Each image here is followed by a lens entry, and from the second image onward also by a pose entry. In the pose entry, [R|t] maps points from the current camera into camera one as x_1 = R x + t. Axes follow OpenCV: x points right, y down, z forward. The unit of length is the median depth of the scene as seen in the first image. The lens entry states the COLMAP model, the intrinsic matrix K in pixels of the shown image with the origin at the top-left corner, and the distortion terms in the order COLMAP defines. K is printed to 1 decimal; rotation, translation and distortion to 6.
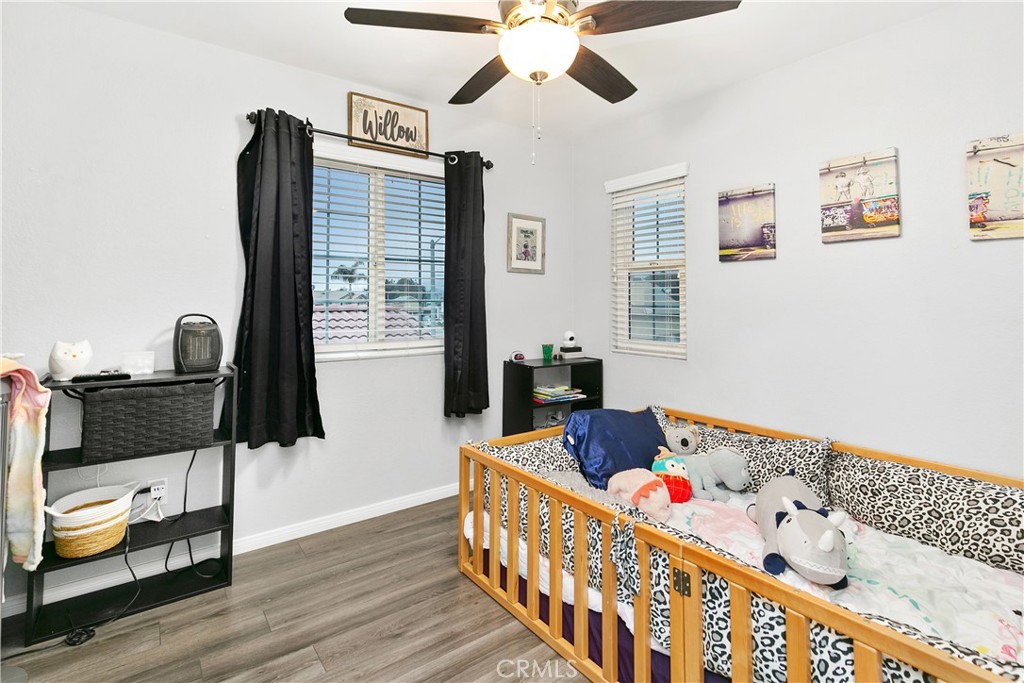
lens RADIAL K [[497.8, 0, 516.1], [0, 497.8, 282.9], [0, 0, 1]] dist [0.001665, -0.000239]
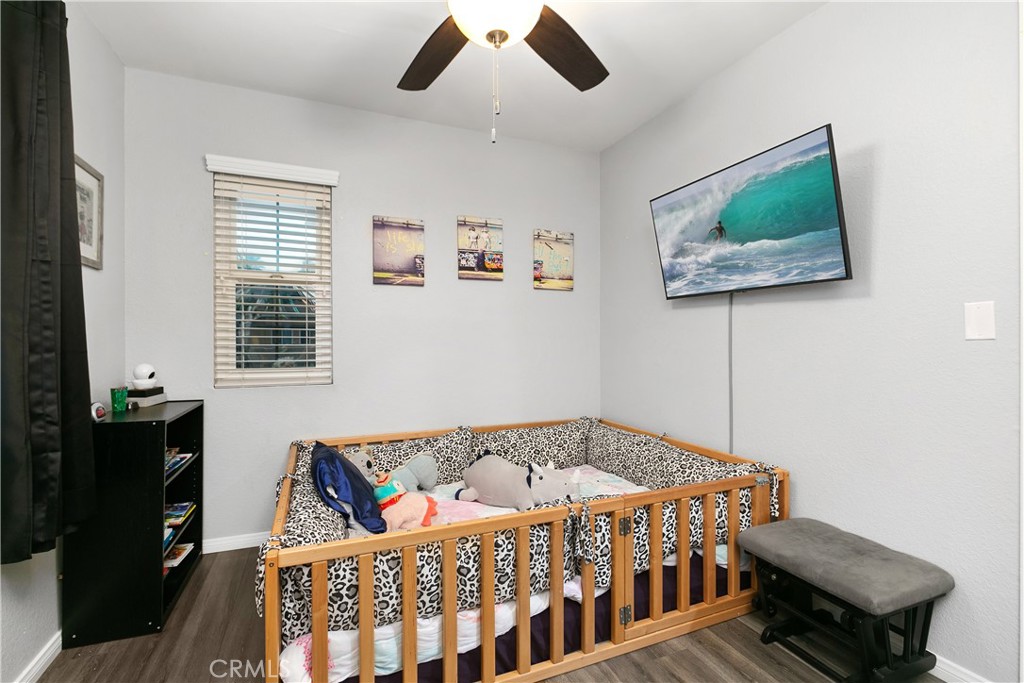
lens RADIAL K [[462.0, 0, 512.6], [0, 462.0, 340.3], [0, 0, 1]] dist [0.011912, -0.004815]
pose [[0.247019, -0.009238, 0.968967, -0.532090], [-0.035465, 0.999198, 0.018567, 0.055991], [-0.968361, -0.038951, 0.246494, 0.578373]]
